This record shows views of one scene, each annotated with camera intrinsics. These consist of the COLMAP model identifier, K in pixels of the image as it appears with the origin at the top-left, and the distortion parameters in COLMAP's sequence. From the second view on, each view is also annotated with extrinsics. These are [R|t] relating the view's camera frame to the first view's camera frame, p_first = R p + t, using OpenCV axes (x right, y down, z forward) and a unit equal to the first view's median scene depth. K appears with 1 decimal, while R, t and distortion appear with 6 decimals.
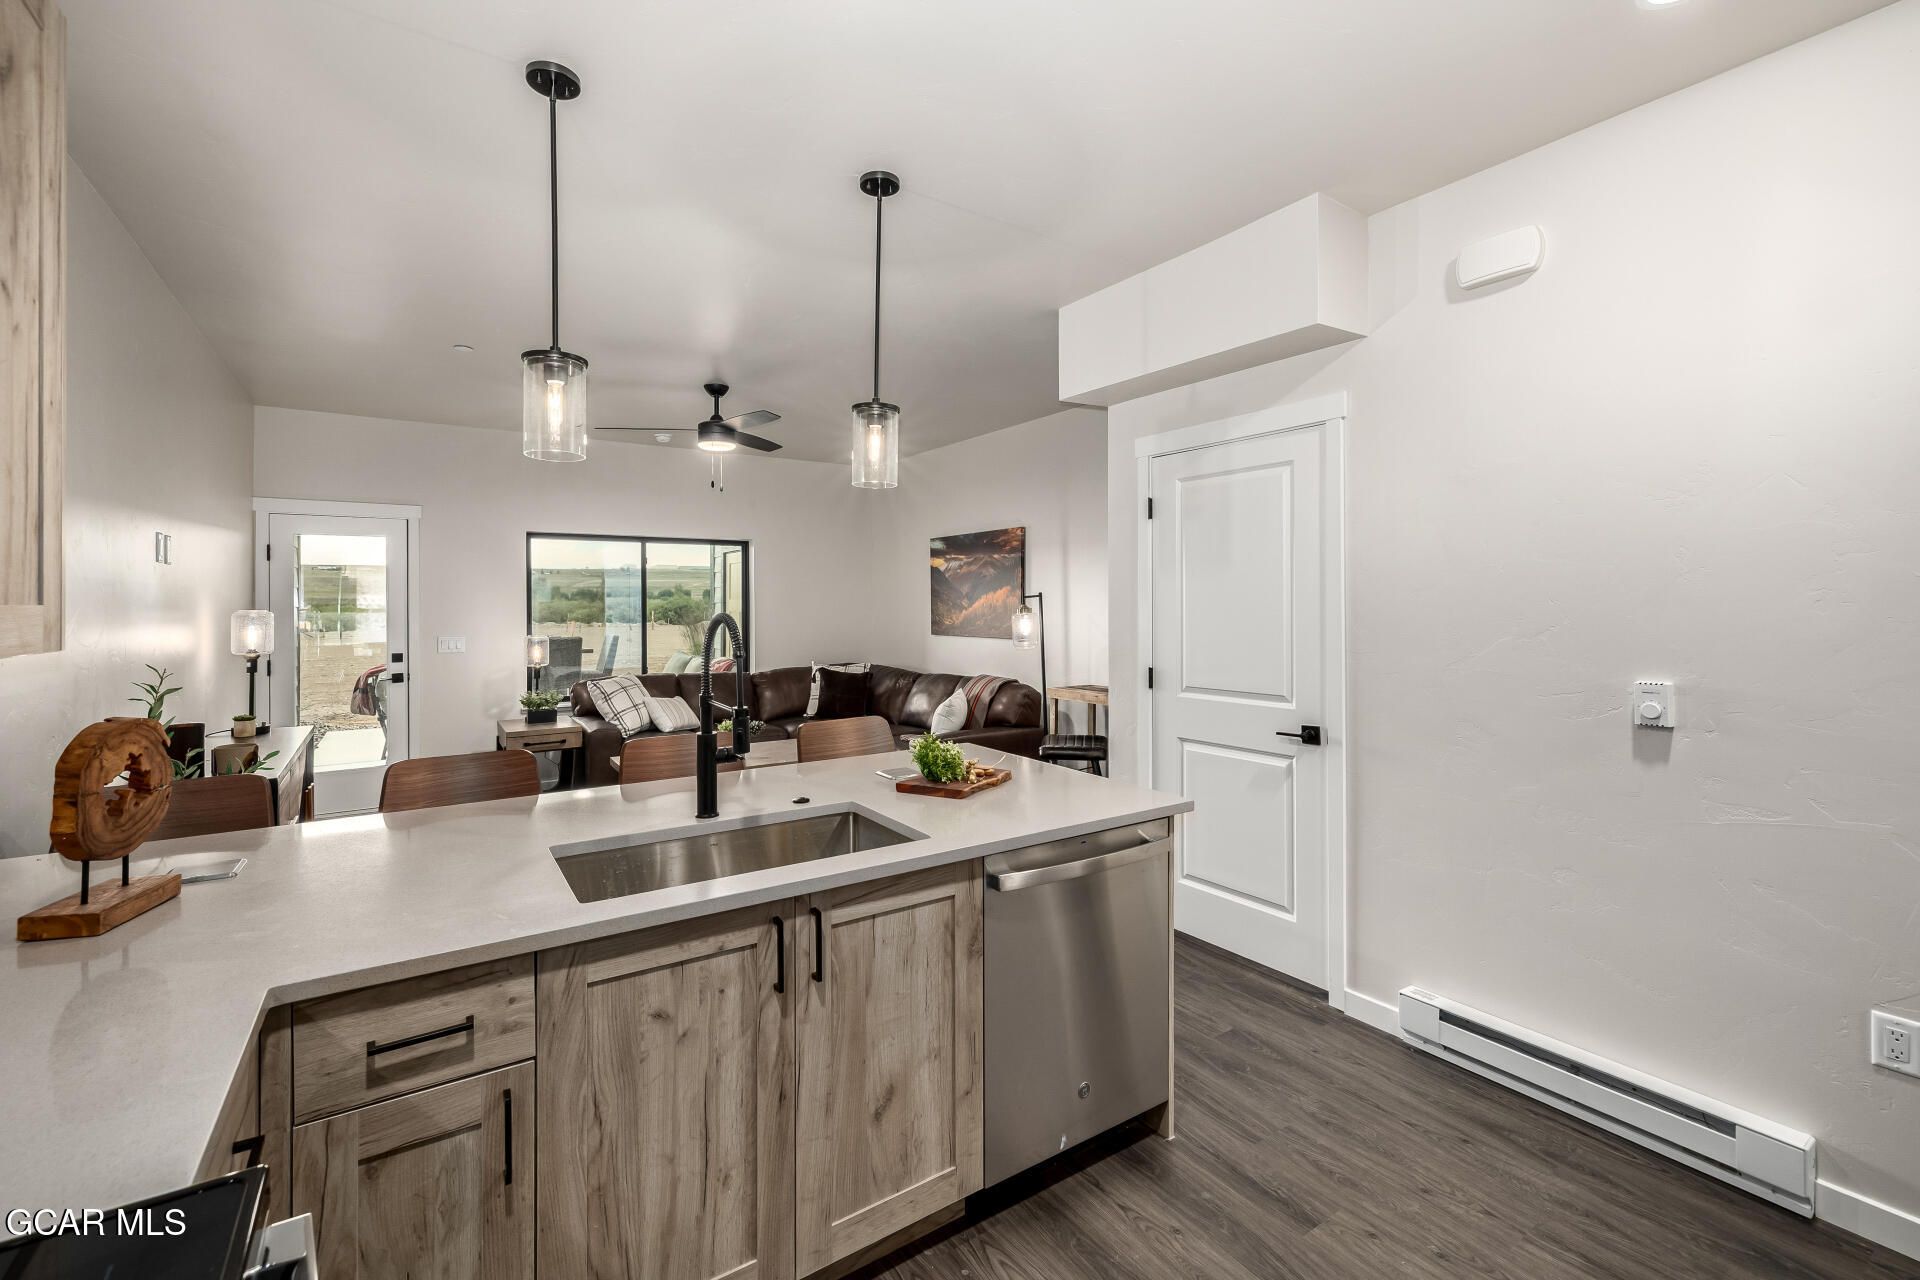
lens RADIAL K [[817.3, 0, 950.0], [0, 817.3, 597.4], [0, 0, 1]] dist [0.001837, -0.001354]
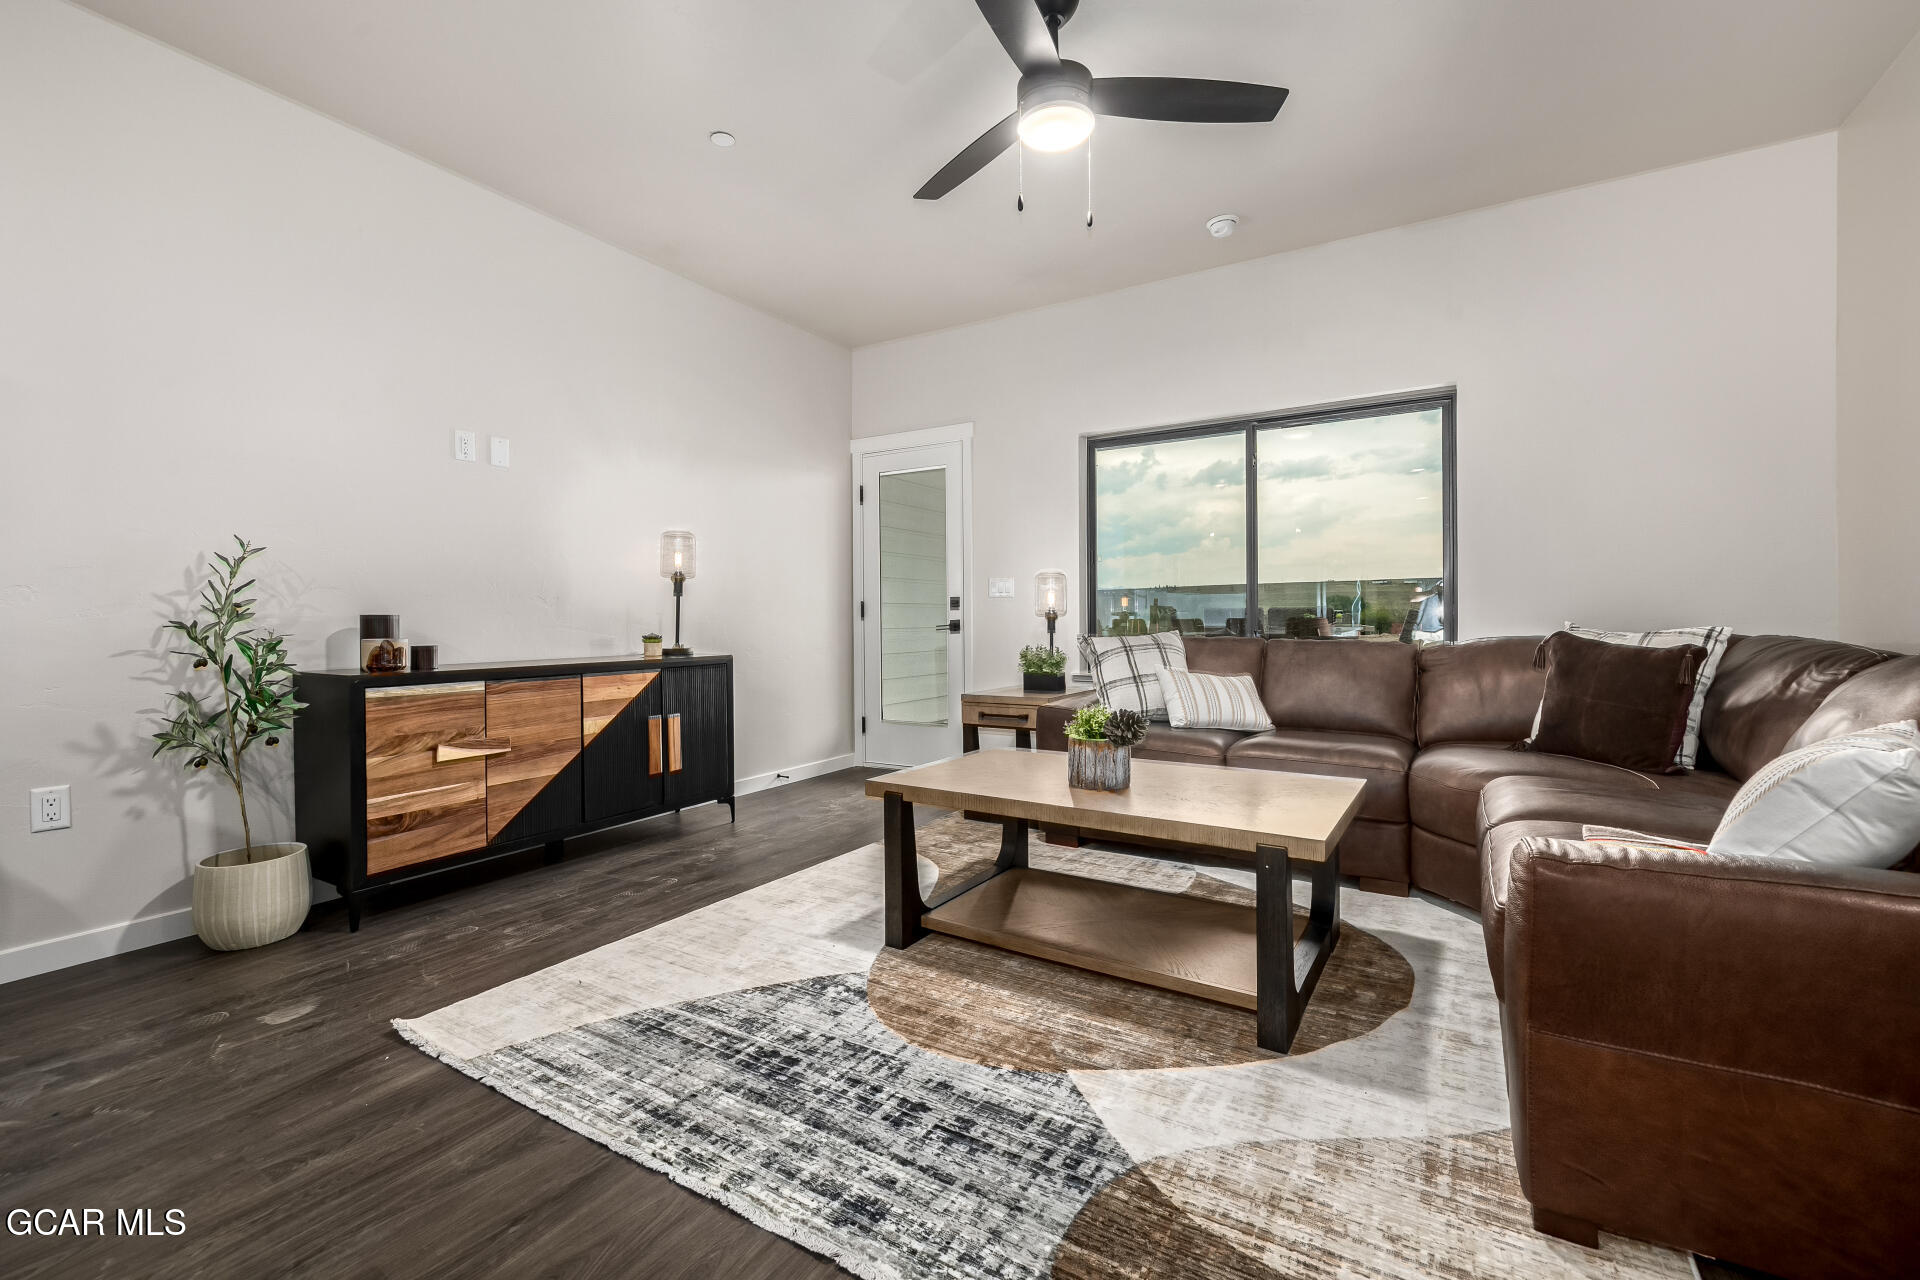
lens RADIAL K [[817.3, 0, 944.9], [0, 817.3, 622.1], [0, 0, 1]] dist [0.001837, -0.001354]
pose [[0.416591, 0.005865, -0.909075, 0.175710], [0.010495, 0.999882, 0.011260, 0.137699], [0.909033, -0.014231, 0.416480, 1.024112]]
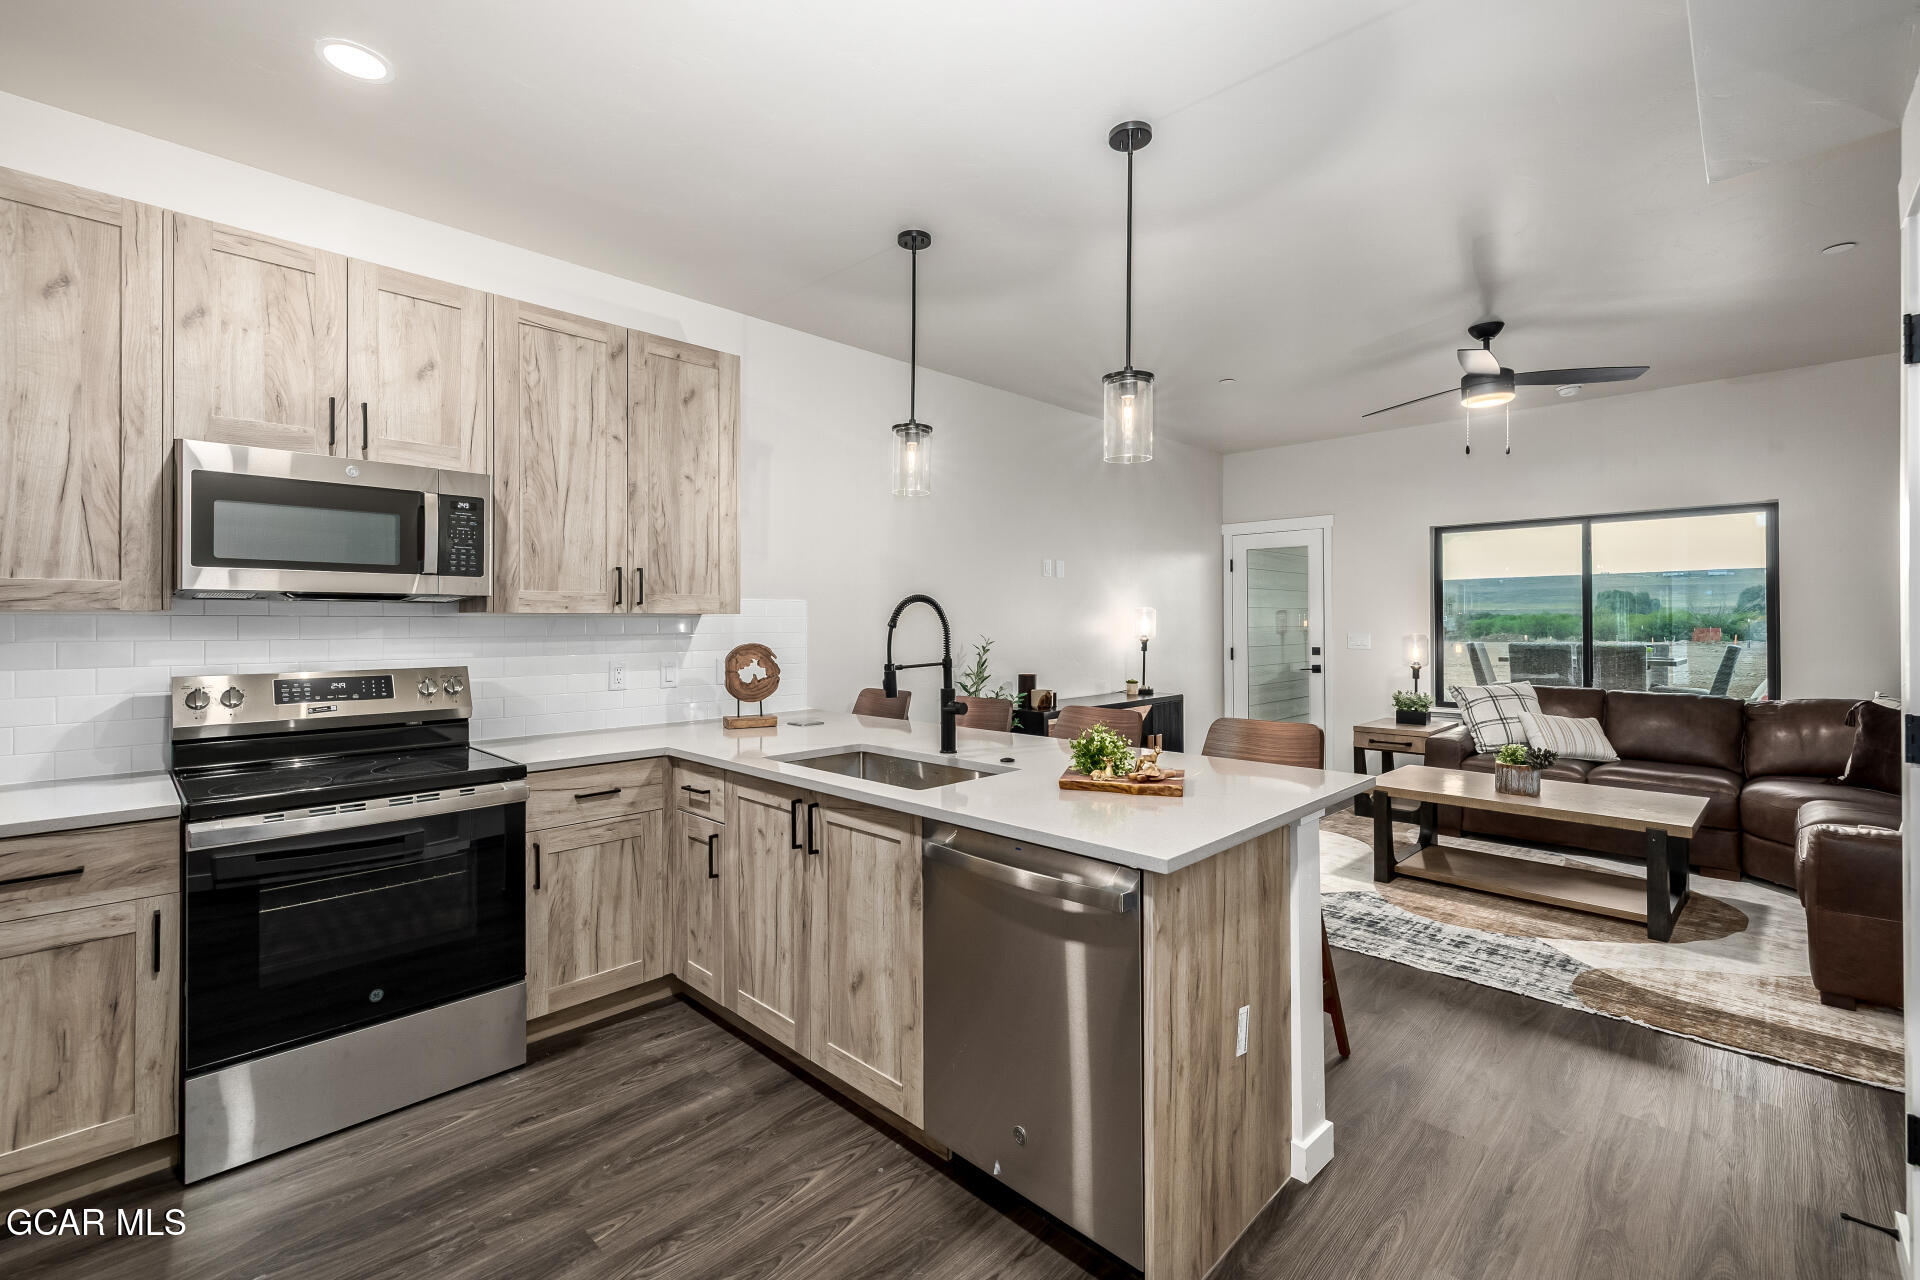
lens RADIAL K [[817.3, 0, 939.3], [0, 817.3, 622.0], [0, 0, 1]] dist [0.001837, -0.001354]
pose [[0.188643, 0.004221, -0.982037, 0.564469], [0.011938, 0.999907, 0.006591, 0.030869], [0.981973, -0.012966, 0.188575, 0.434572]]
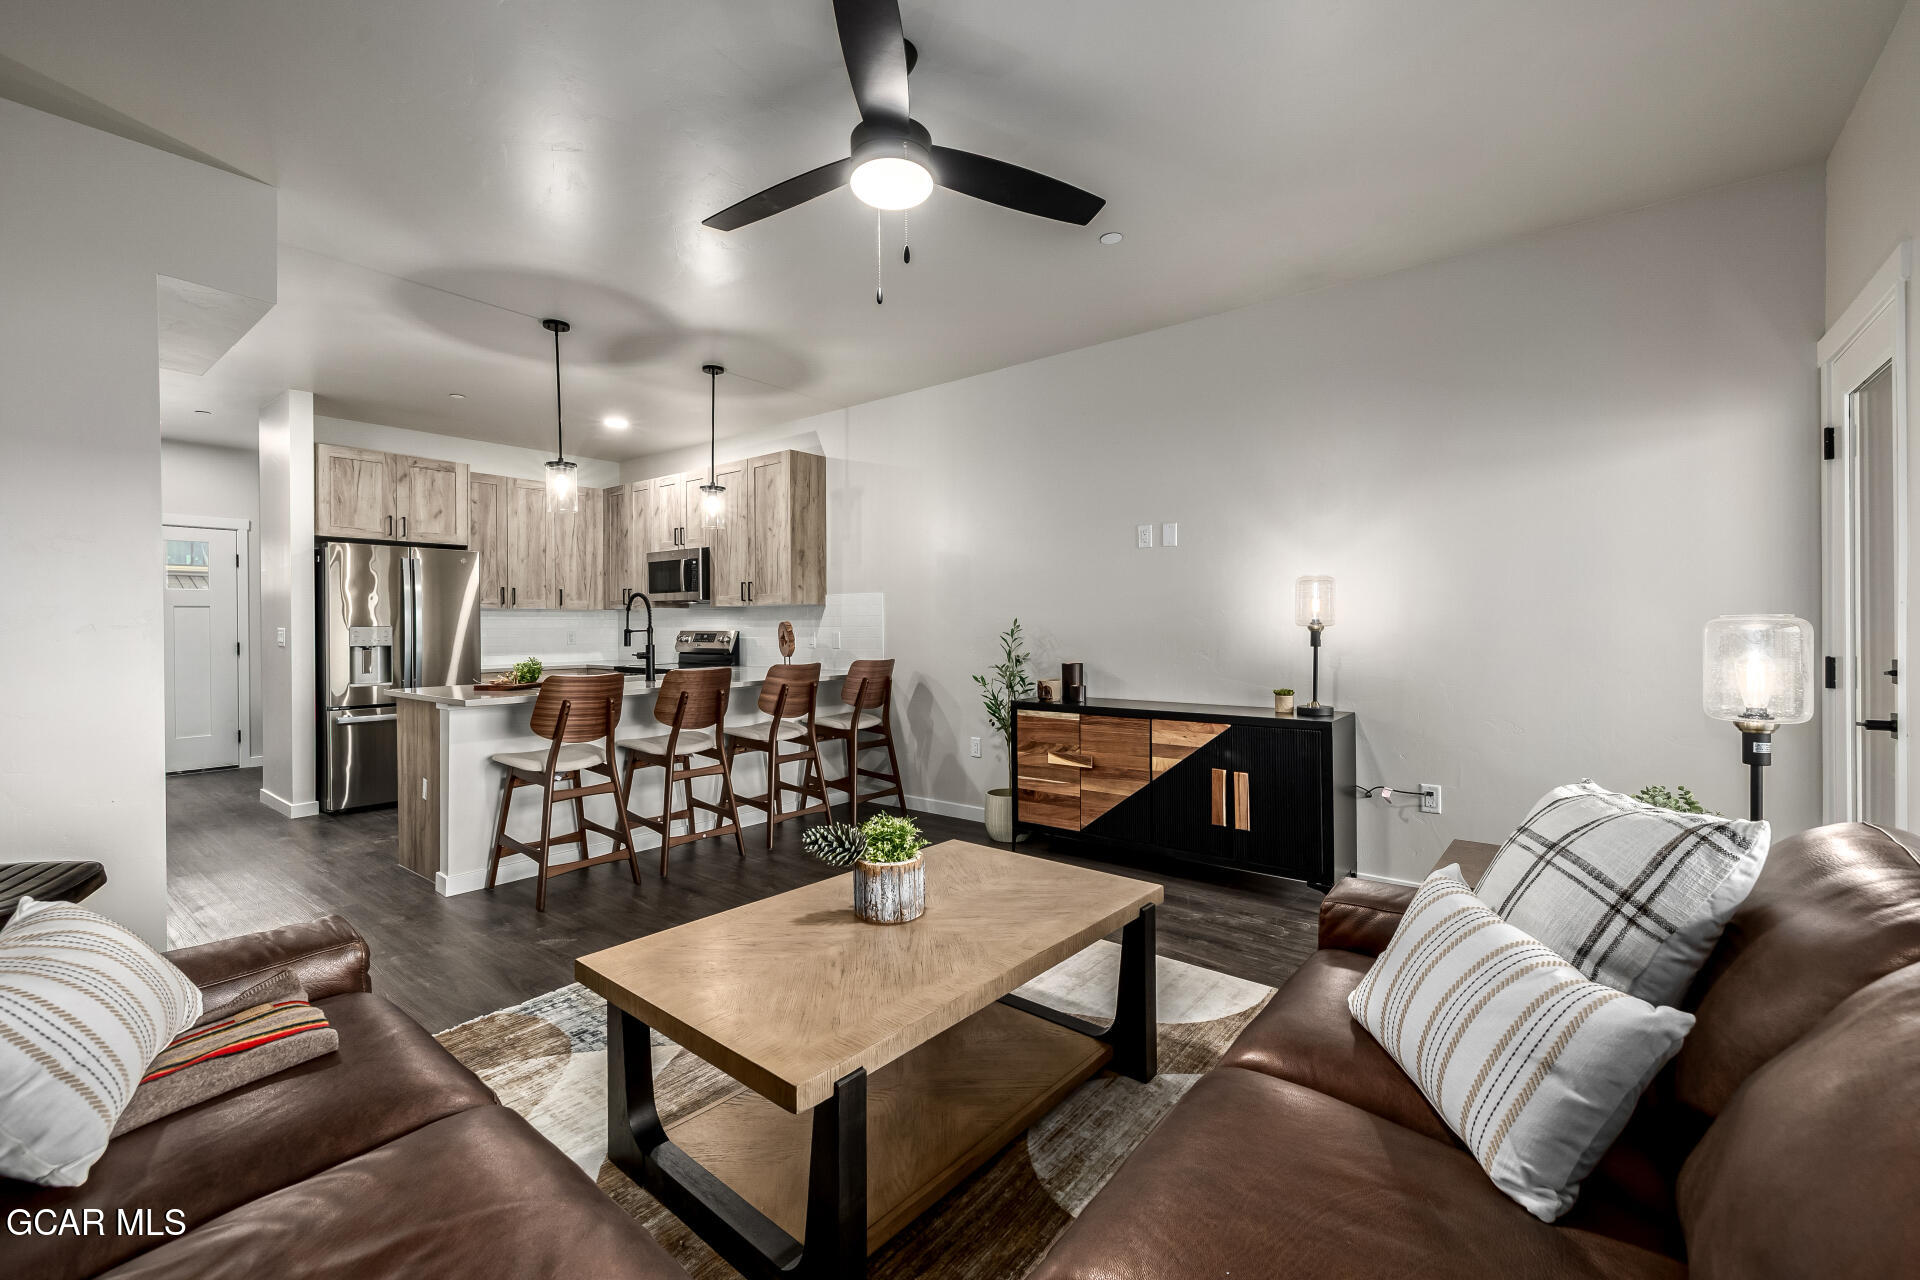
lens RADIAL K [[817.3, 0, 954.7], [0, 817.3, 625.1], [0, 0, 1]] dist [0.001837, -0.001354]
pose [[-0.955497, 0.012869, -0.294719, -0.255960], [0.014858, 0.999879, -0.004510, 0.077414], [0.294625, -0.008688, -0.955573, 1.998483]]
